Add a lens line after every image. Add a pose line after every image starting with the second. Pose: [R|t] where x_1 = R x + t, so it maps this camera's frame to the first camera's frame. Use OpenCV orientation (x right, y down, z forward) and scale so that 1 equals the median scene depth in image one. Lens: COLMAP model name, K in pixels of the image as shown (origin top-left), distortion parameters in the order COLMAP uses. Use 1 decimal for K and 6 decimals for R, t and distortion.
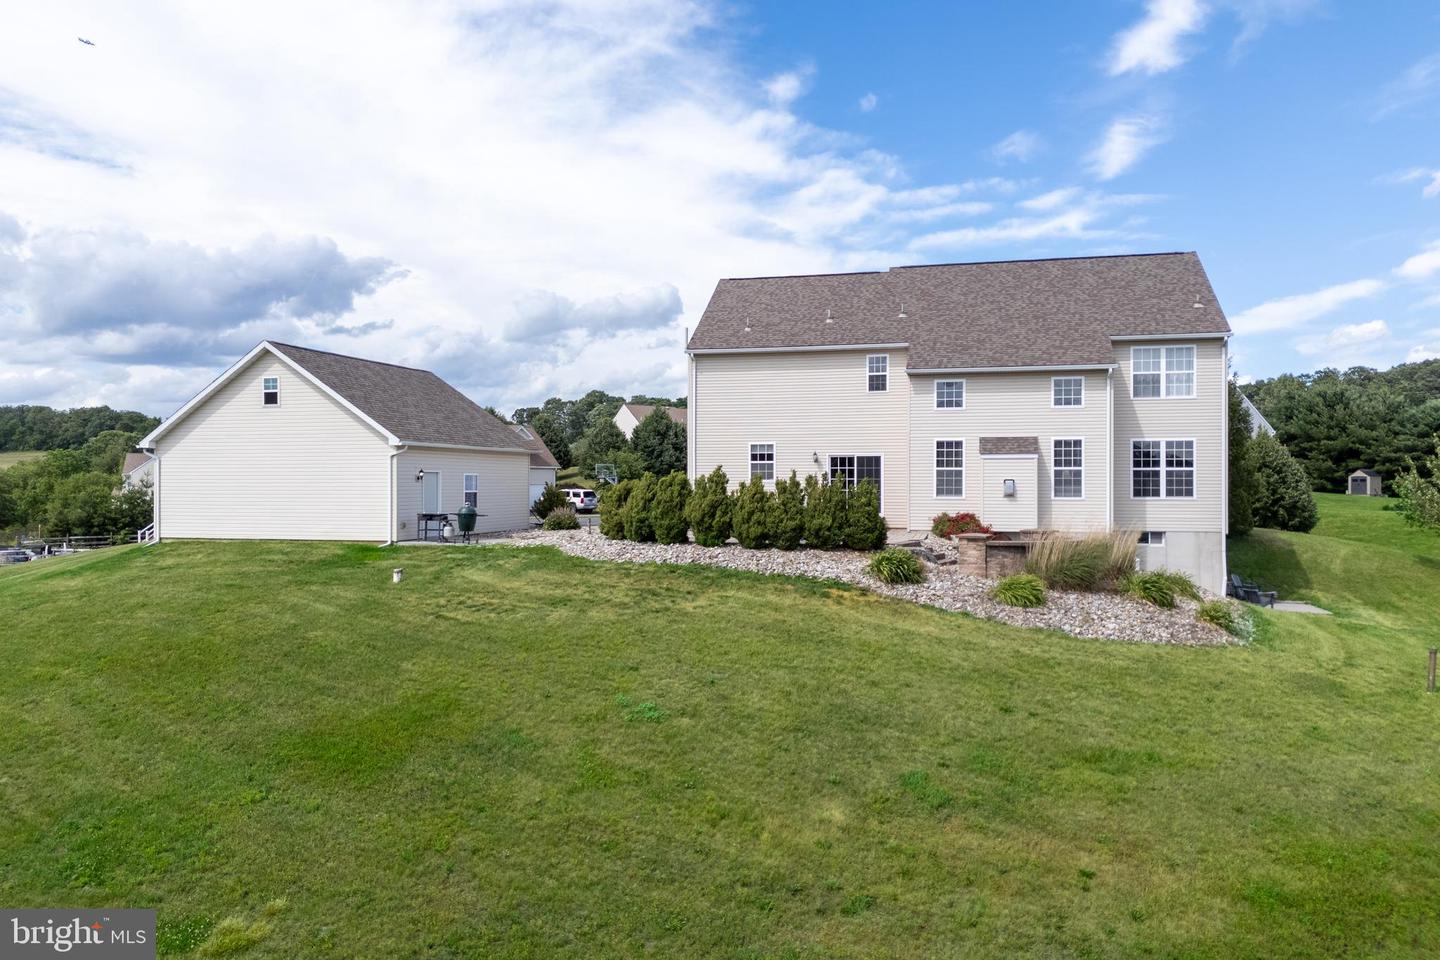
lens RADIAL K [[1039.6, 0, 720.0], [0, 1039.6, 480.0], [0, 0, 1]] dist [0.051124, 0.000033]
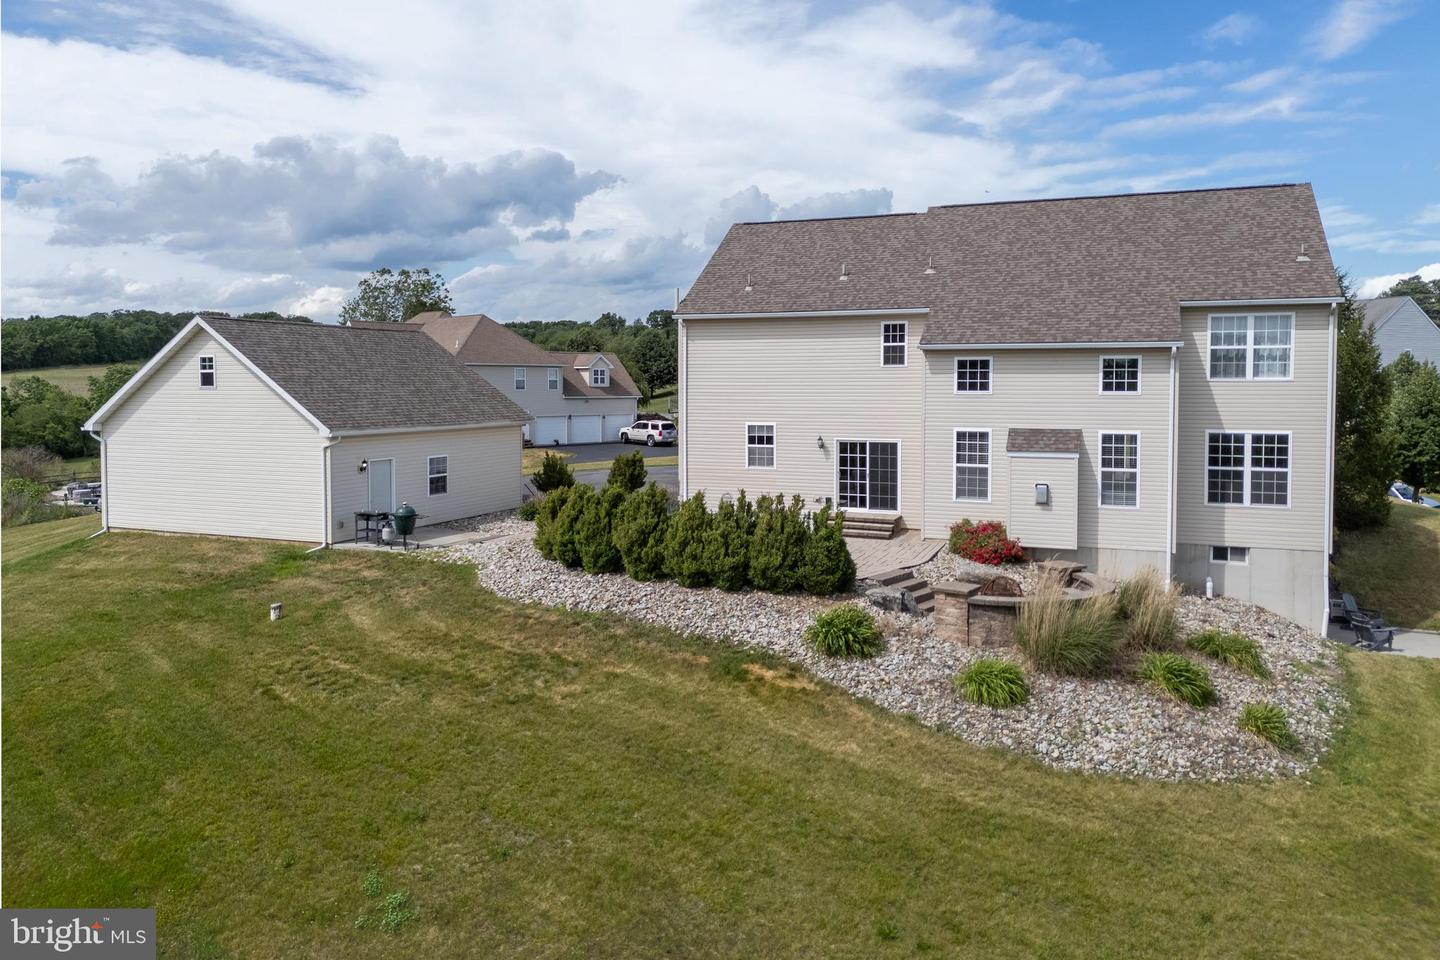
lens RADIAL K [[1042.5, 0, 720.2], [0, 1042.5, 423.9], [0, 0, 1]] dist [0.037659, 0.000176]
pose [[0.991002, 0.005641, -0.133731, 0.133112], [0.000097, 0.999081, 0.042860, -0.078727], [0.133850, -0.042488, 0.990090, 0.159494]]
